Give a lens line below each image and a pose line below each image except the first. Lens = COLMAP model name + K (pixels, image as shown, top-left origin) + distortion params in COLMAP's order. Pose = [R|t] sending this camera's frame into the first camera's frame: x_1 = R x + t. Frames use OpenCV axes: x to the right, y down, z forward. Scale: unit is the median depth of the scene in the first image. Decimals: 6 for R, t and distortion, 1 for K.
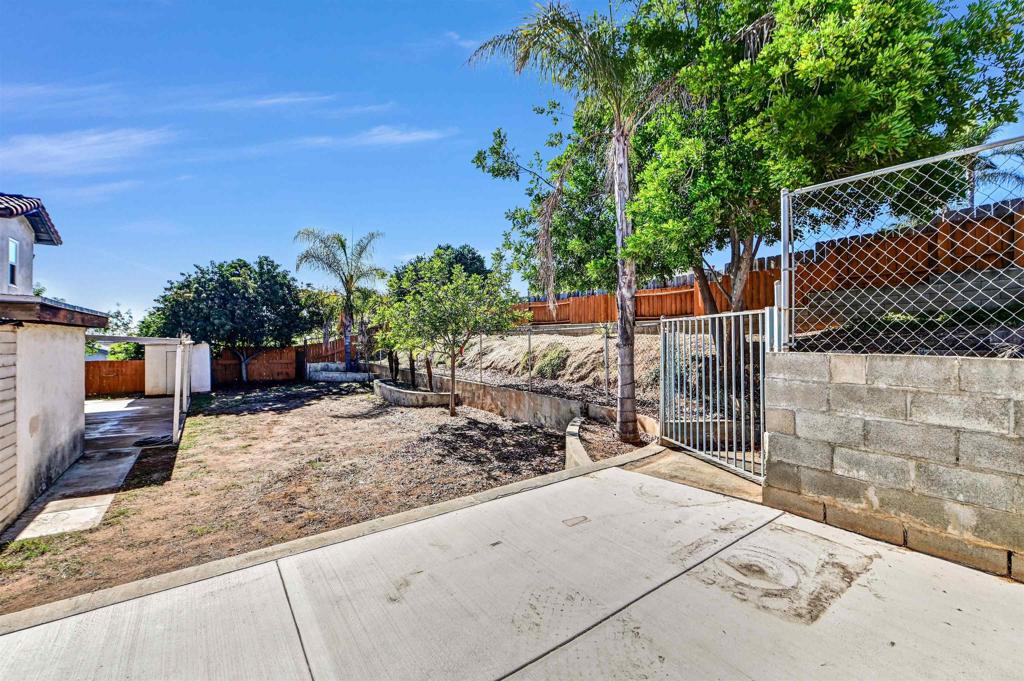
lens RADIAL K [[425.5, 0, 508.6], [0, 425.5, 336.1], [0, 0, 1]] dist [-0.003890, -0.000427]
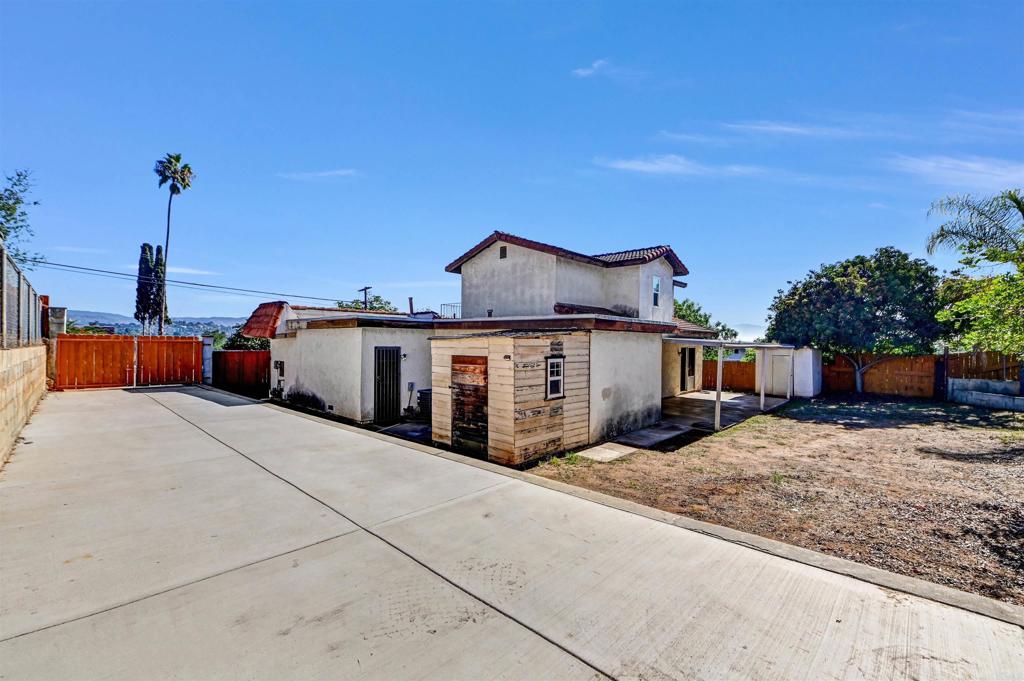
lens RADIAL K [[429.9, 0, 496.1], [0, 429.9, 343.5], [0, 0, 1]] dist [-0.001576, -0.000300]
pose [[0.171017, 0.003689, -0.985261, 0.378517], [-0.003746, 0.999988, 0.003094, 0.012599], [0.985261, 0.003162, 0.171028, 0.257855]]
